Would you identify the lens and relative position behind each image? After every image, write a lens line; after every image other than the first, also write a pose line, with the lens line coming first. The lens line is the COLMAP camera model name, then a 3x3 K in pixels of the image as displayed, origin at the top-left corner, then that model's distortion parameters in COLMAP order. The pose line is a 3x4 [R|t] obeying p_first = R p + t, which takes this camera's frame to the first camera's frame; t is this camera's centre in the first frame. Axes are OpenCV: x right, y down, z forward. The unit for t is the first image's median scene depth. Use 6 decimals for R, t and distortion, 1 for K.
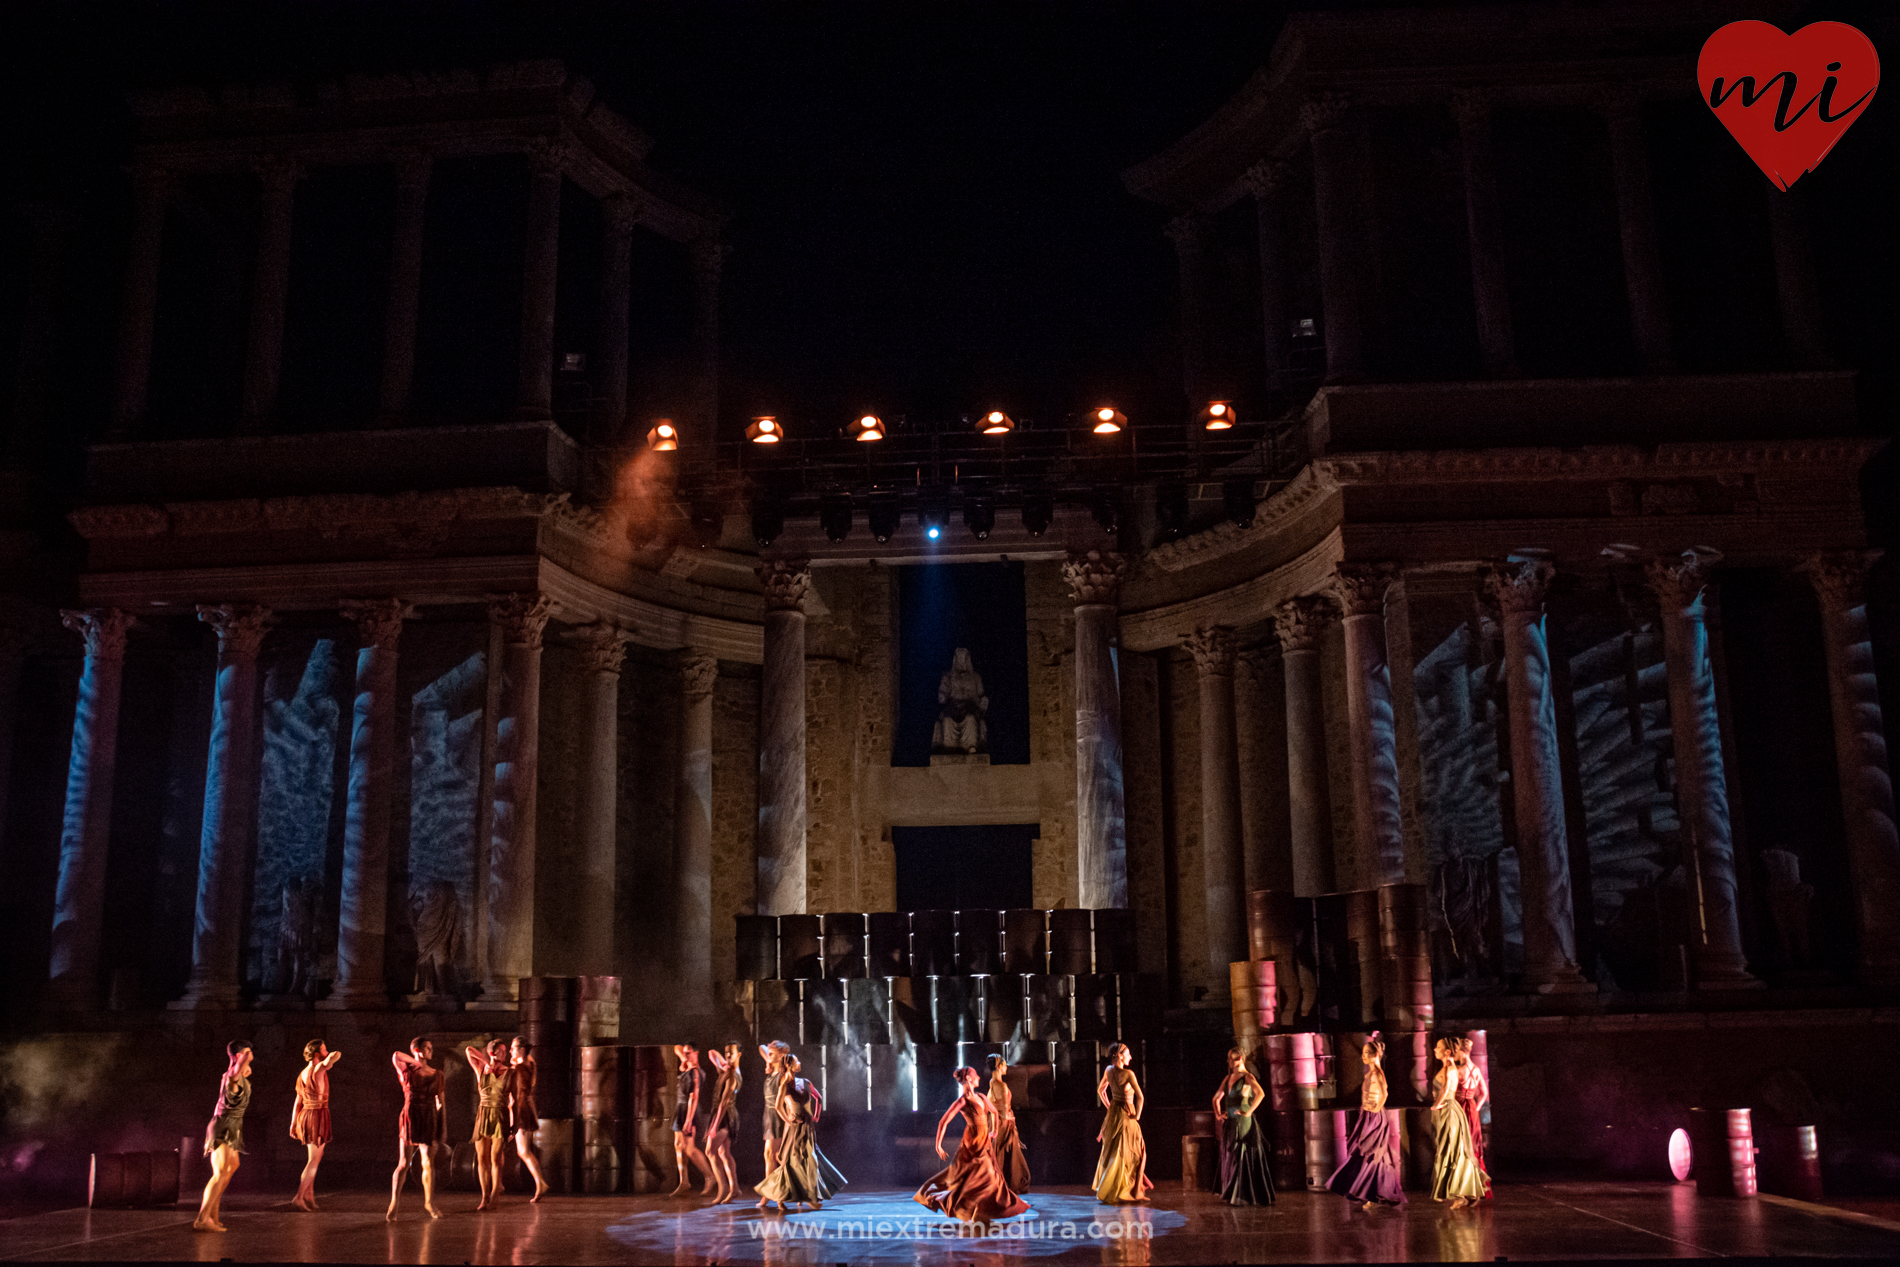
lens RADIAL K [[1457.1, 0, 950.0], [0, 1457.1, 633.5], [0, 0, 1]] dist [-0.103324, 0.006924]
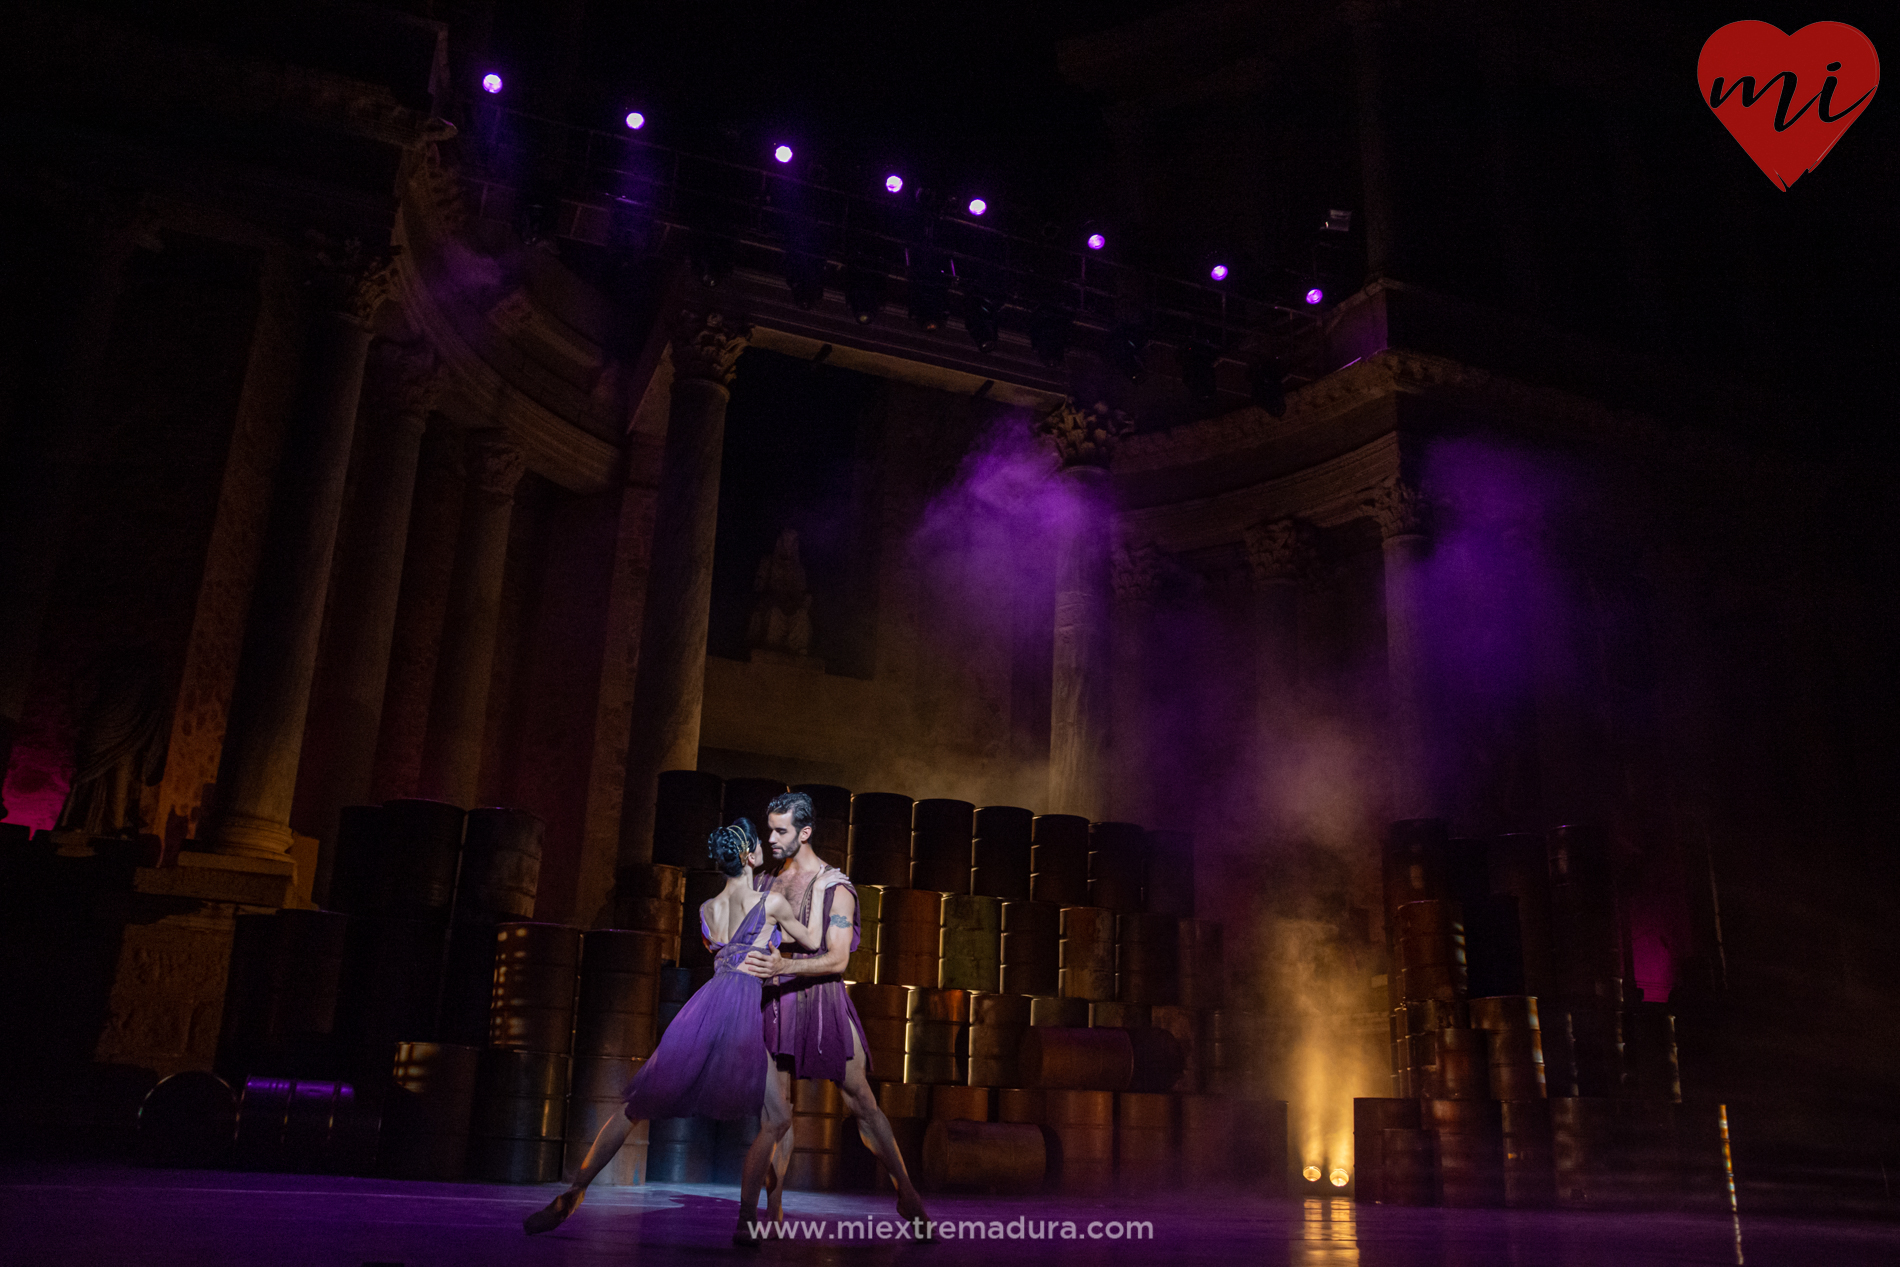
lens RADIAL K [[1457.1, 0, 950.0], [0, 1457.1, 633.5], [0, 0, 1]] dist [-0.103324, 0.006924]
pose [[0.910722, 0.180522, 0.371481, -0.248953], [-0.163909, 0.983535, -0.076111, 0.141608], [-0.379104, 0.008427, 0.925316, 0.292280]]
